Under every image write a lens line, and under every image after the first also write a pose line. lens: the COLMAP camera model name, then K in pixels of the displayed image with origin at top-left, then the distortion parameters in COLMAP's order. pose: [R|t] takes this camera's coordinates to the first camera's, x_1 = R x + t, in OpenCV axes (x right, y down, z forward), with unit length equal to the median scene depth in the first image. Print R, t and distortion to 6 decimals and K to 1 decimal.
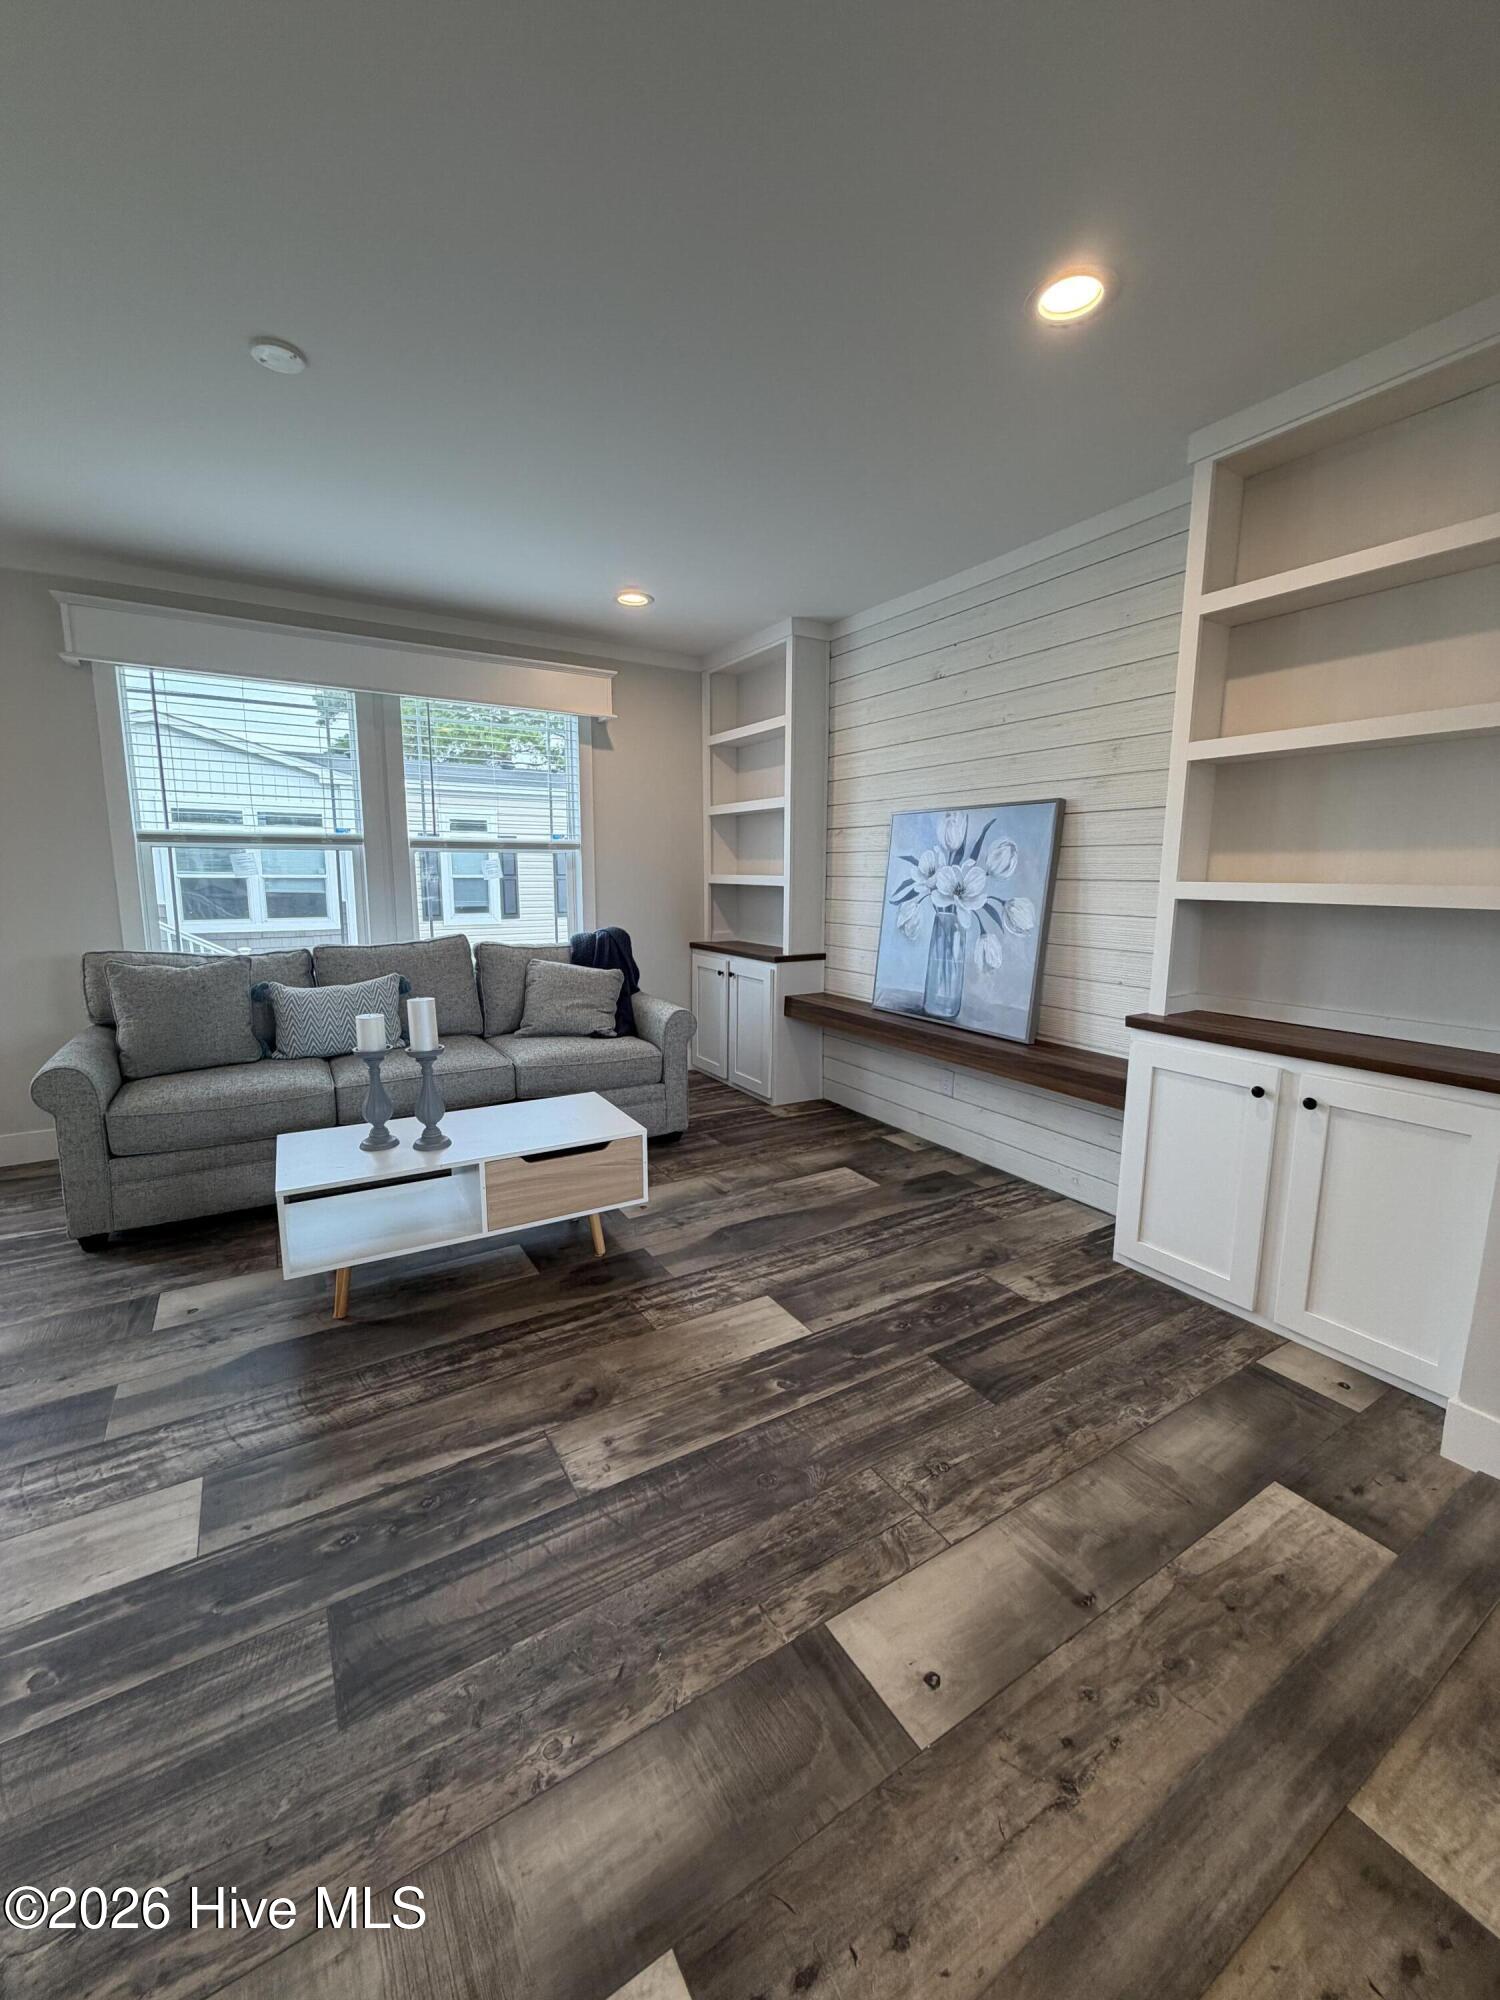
lens RADIAL K [[798.5, 0, 747.9], [0, 798.5, 988.7], [0, 0, 1]] dist [-0.001401, 0.000934]
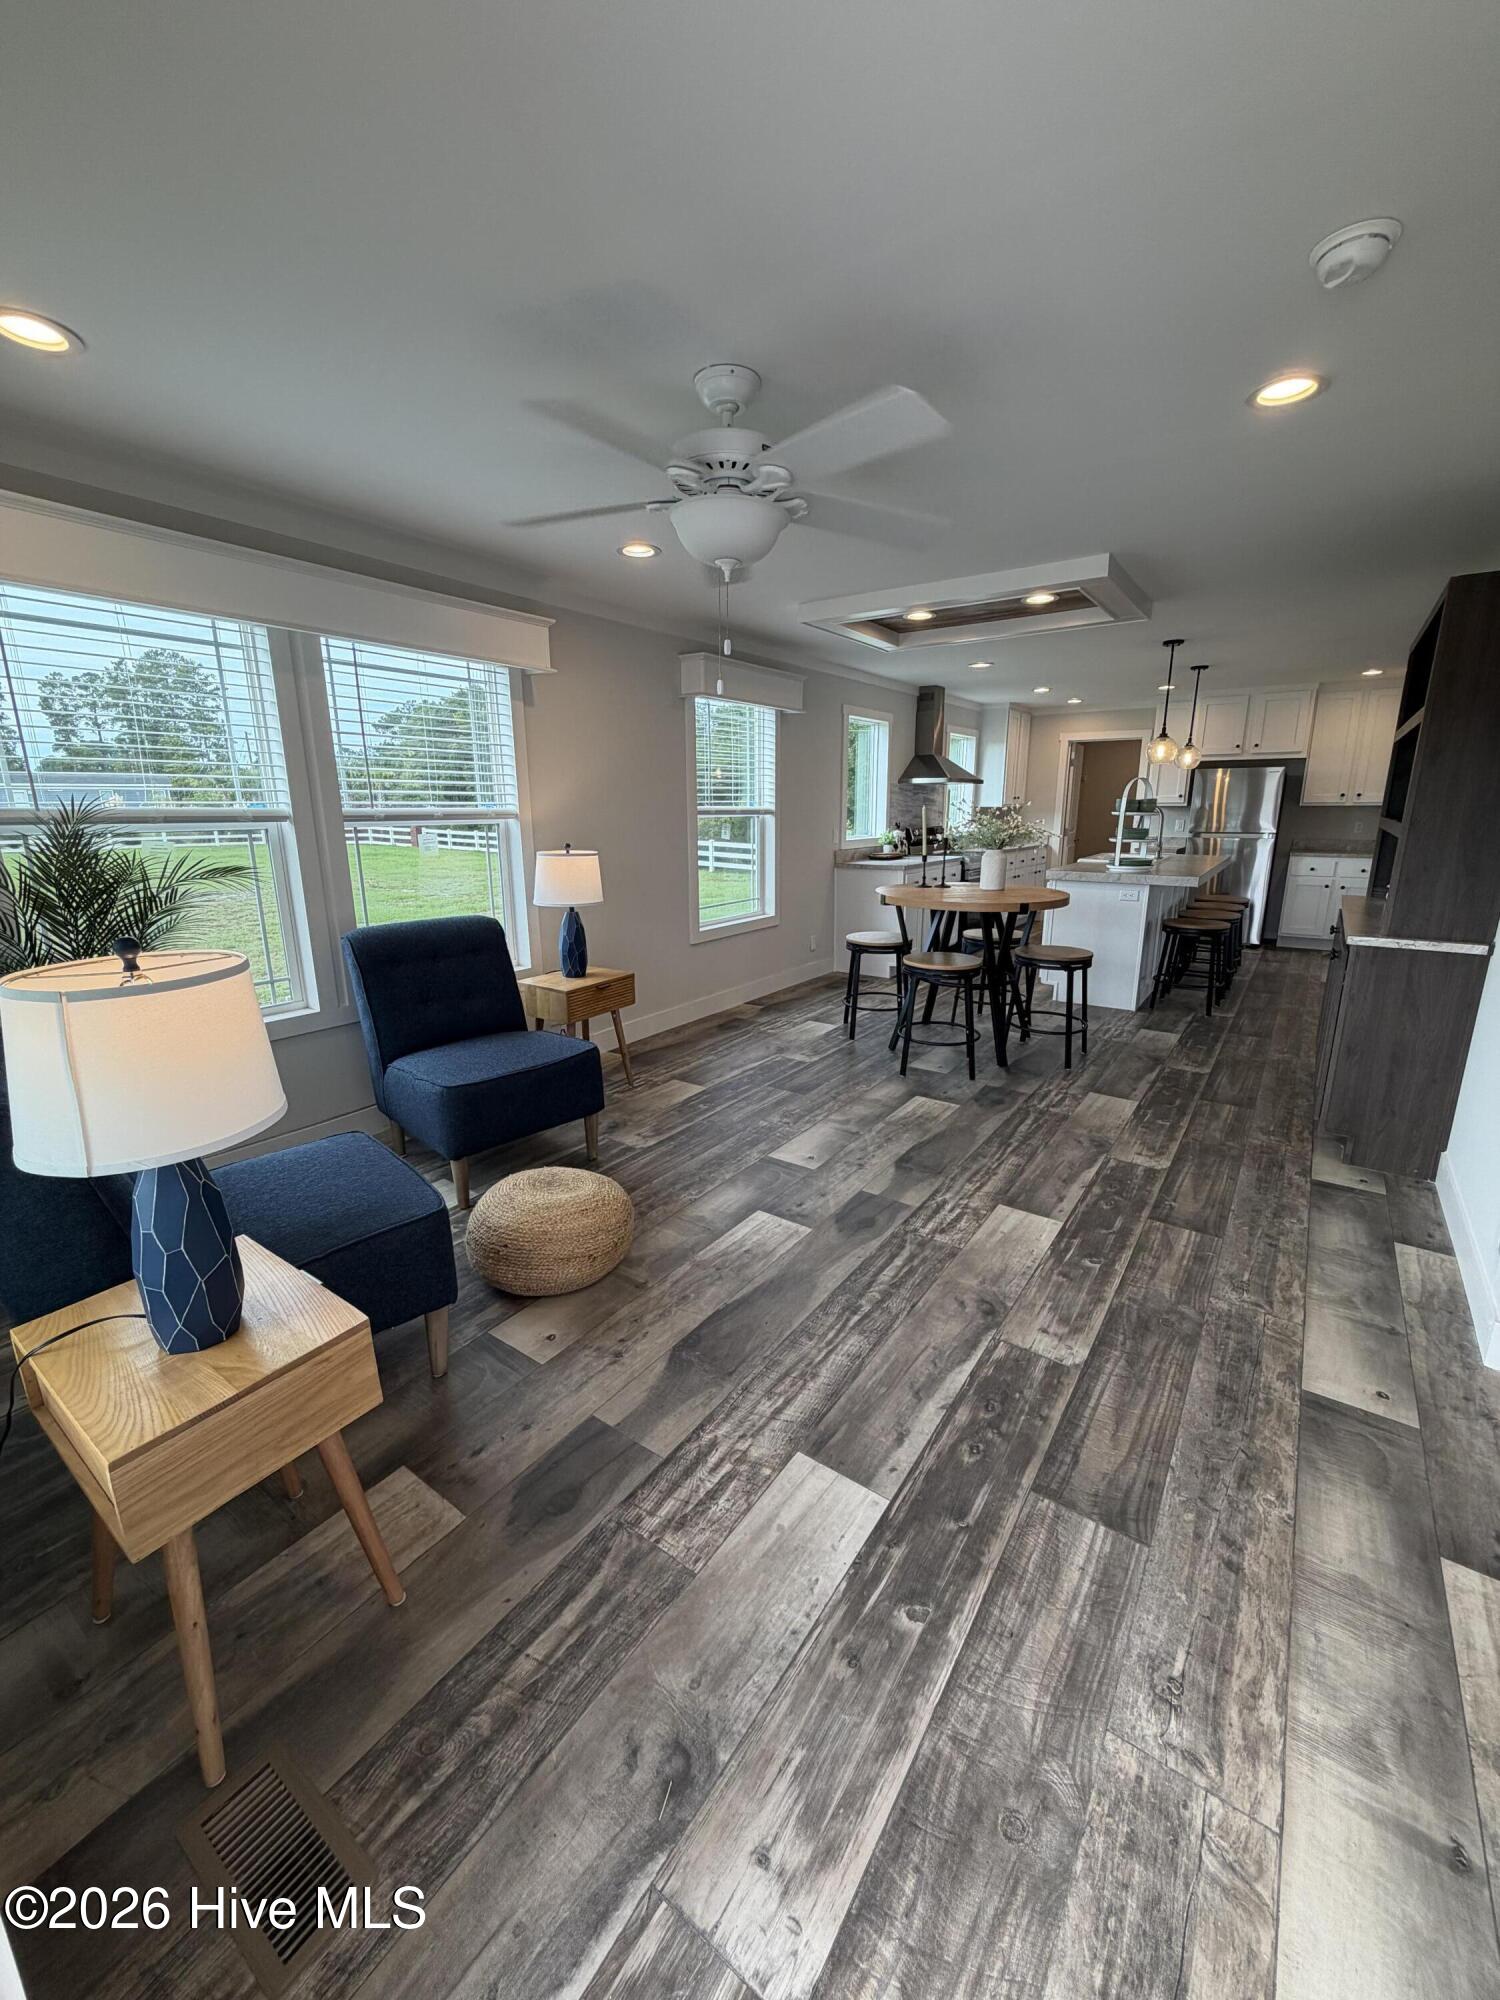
lens RADIAL K [[798.5, 0, 747.2], [0, 798.5, 989.9], [0, 0, 1]] dist [-0.001401, 0.000934]
pose [[0.920423, -0.100327, 0.377832, -0.993172], [0.067016, 0.992694, 0.100340, -0.121302], [-0.385138, -0.067034, 0.920421, 0.052485]]
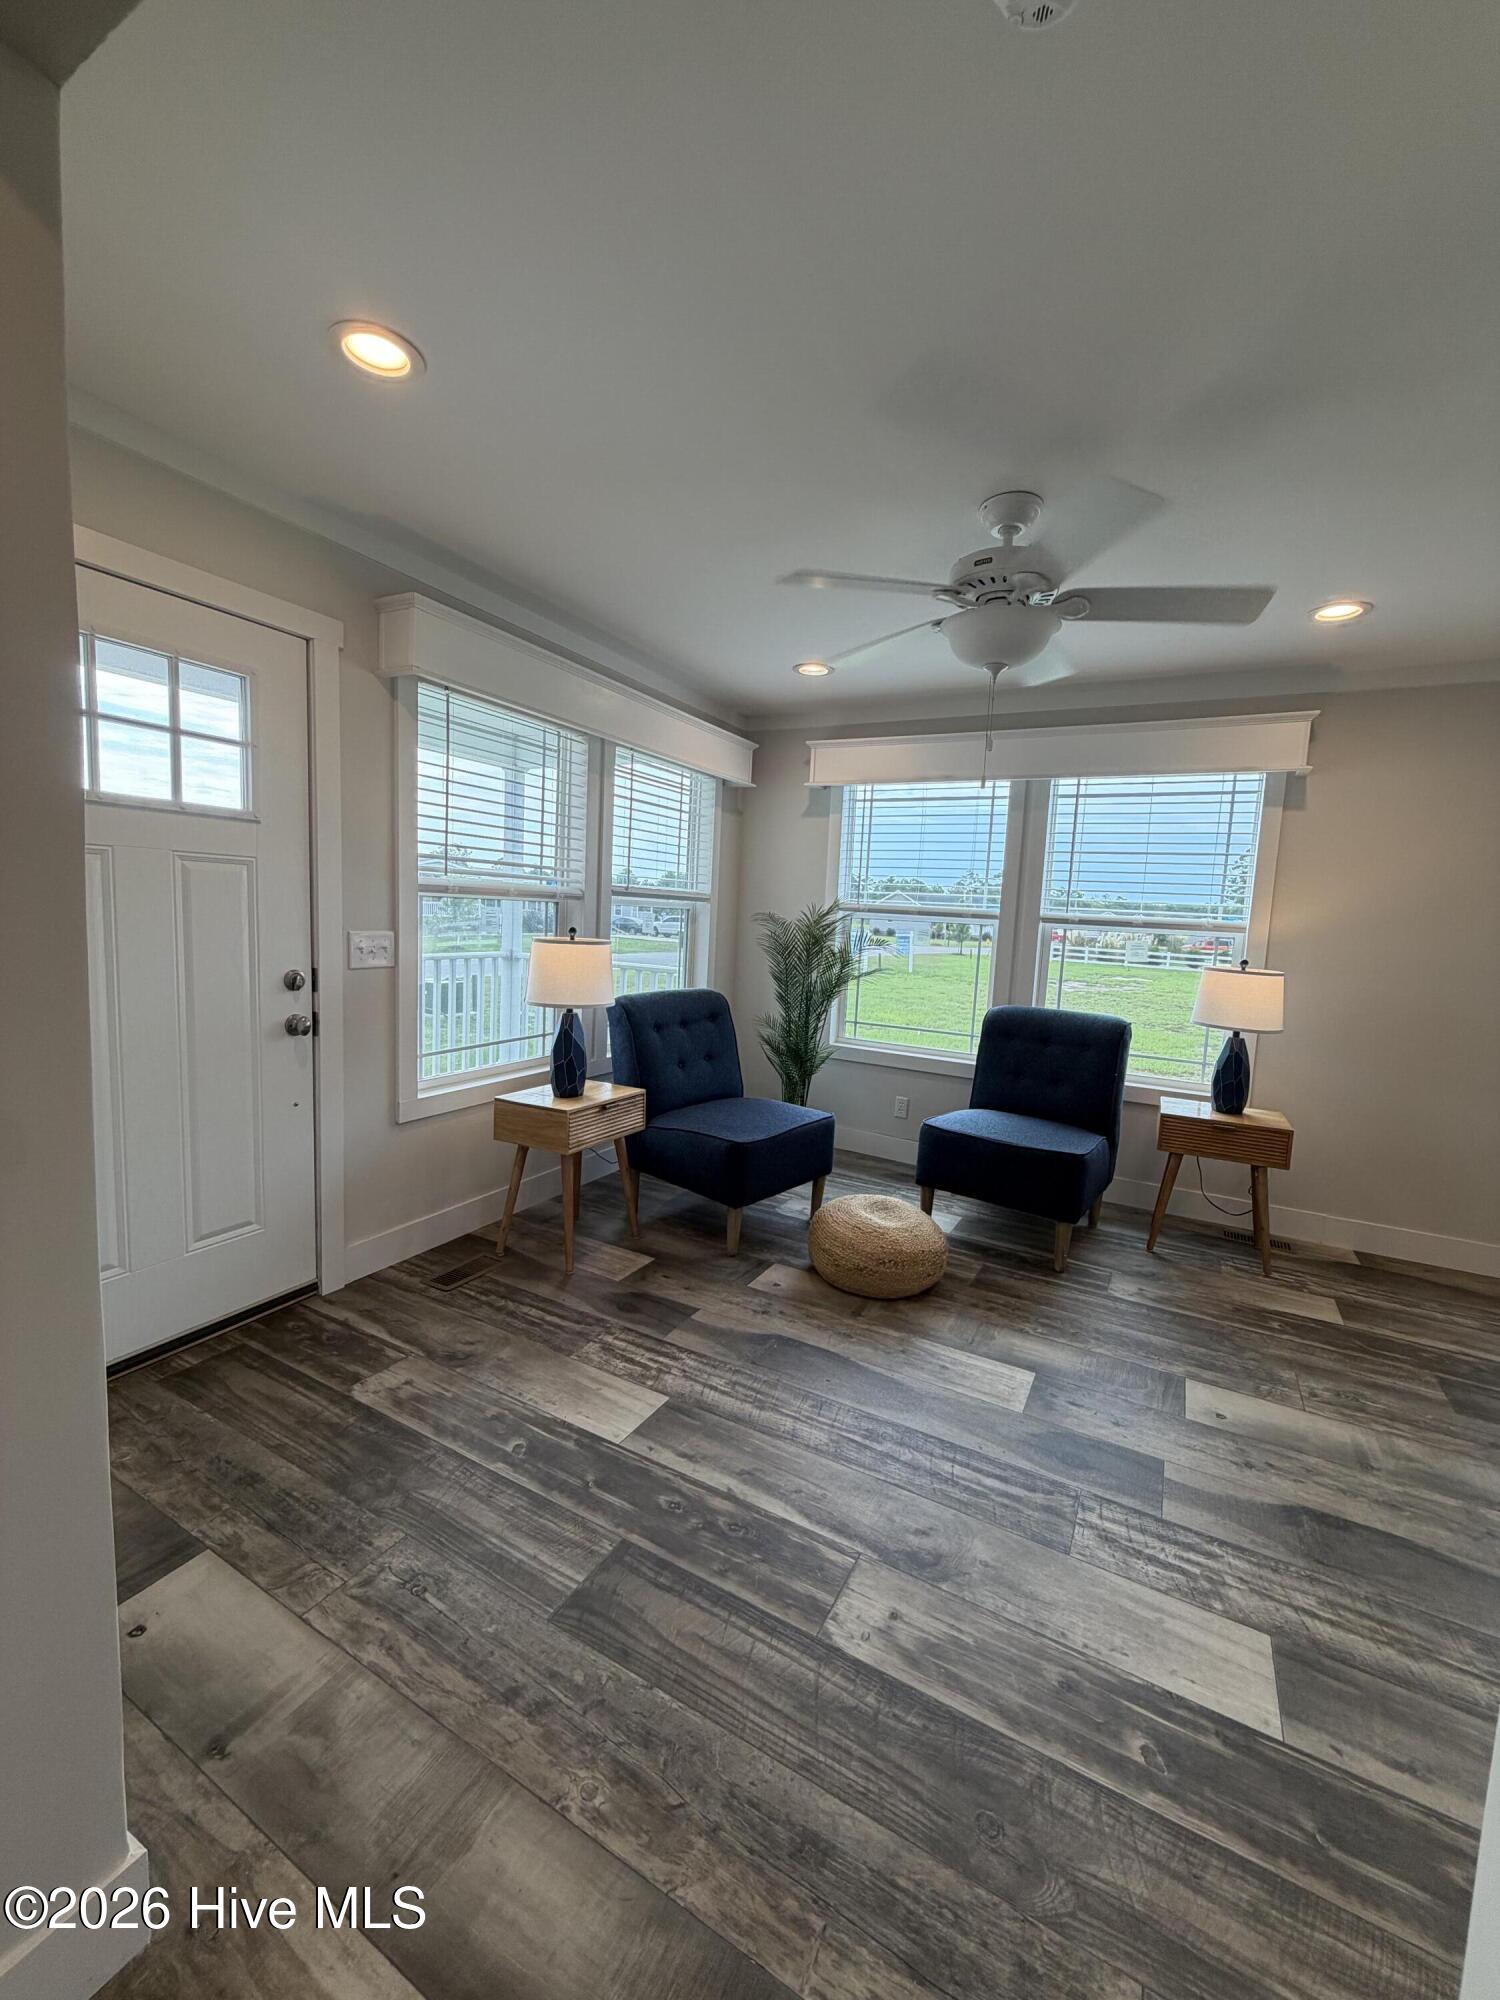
lens RADIAL K [[798.5, 0, 747.9], [0, 798.5, 988.3], [0, 0, 1]] dist [-0.001401, 0.000934]
pose [[0.494820, 0.098548, -0.863390, 0.418571], [-0.170922, 0.985178, 0.014491, -0.092487], [0.852021, 0.140402, 0.504329, 0.311174]]
